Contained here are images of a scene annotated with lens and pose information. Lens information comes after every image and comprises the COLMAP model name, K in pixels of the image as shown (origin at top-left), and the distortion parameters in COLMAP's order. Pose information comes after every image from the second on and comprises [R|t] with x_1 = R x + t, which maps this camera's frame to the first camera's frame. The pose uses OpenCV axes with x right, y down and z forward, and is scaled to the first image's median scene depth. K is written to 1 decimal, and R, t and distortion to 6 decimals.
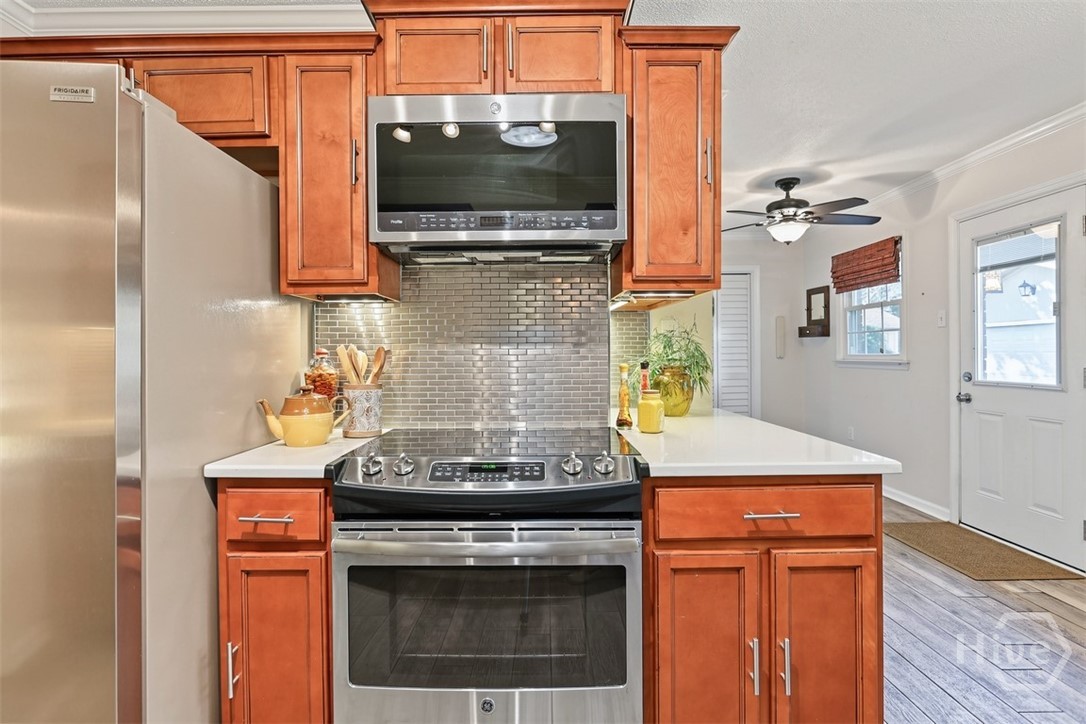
lens RADIAL K [[537.1, 0, 540.7], [0, 537.1, 356.2], [0, 0, 1]] dist [-0.011613, 0.000027]
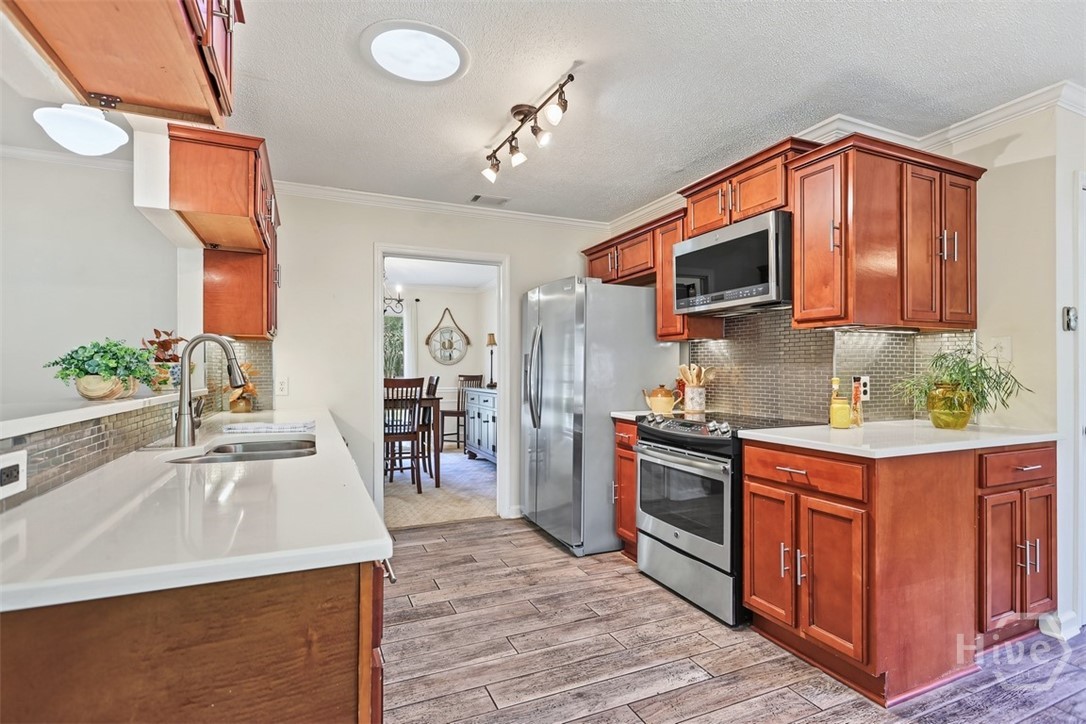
lens RADIAL K [[510.6, 0, 529.3], [0, 510.6, 364.4], [0, 0, 1]] dist [-0.002508, 0.000160]
pose [[0.390953, -0.002329, -0.920408, 1.303008], [-0.002390, 0.999991, -0.003545, -0.014763], [0.920408, 0.003585, 0.390944, -0.287251]]
